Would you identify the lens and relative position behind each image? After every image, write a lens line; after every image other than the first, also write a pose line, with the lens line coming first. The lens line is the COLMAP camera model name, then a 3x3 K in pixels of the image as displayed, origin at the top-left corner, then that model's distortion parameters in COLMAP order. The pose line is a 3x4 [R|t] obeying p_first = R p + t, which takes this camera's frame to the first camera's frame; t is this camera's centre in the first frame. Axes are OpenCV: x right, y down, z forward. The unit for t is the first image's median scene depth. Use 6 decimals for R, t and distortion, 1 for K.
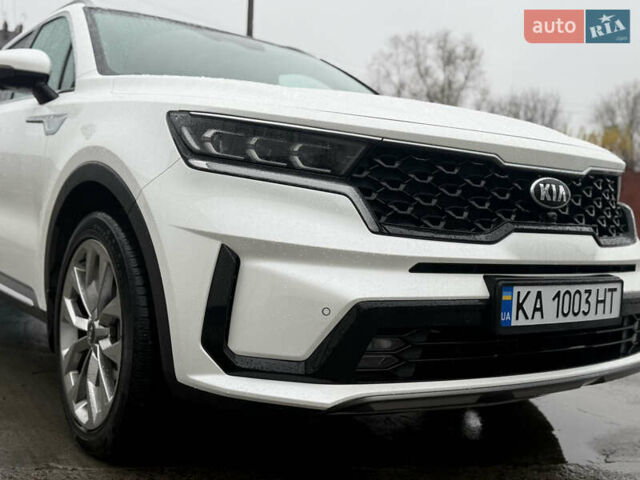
lens RADIAL K [[725.4, 0, 320.0], [0, 725.4, 240.0], [0, 0, 1]] dist [0.183733, -0.487283]
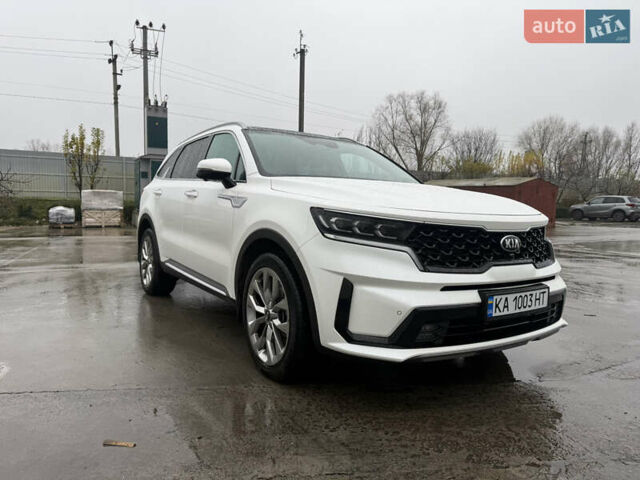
lens RADIAL K [[454.0, 0, 318.3], [0, 454.0, 235.6], [0, 0, 1]] dist [0.138496, -0.321733]
pose [[0.998356, -0.018576, -0.054231, -0.120257], [0.020048, 0.999442, 0.026724, -0.128554], [0.053704, -0.027767, 0.998171, -0.217271]]
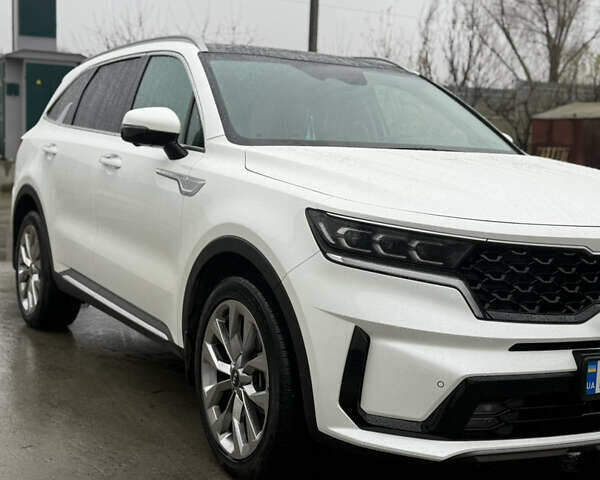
lens RADIAL K [[906.4, 0, 300.0], [0, 906.4, 240.0], [0, 0, 1]] dist [0.103730, -0.007267]
pose [[0.994407, 0.005040, -0.105493, -0.058319], [0.001921, 0.997832, 0.065781, -0.217622], [0.105595, -0.065616, 0.992242, -0.490035]]
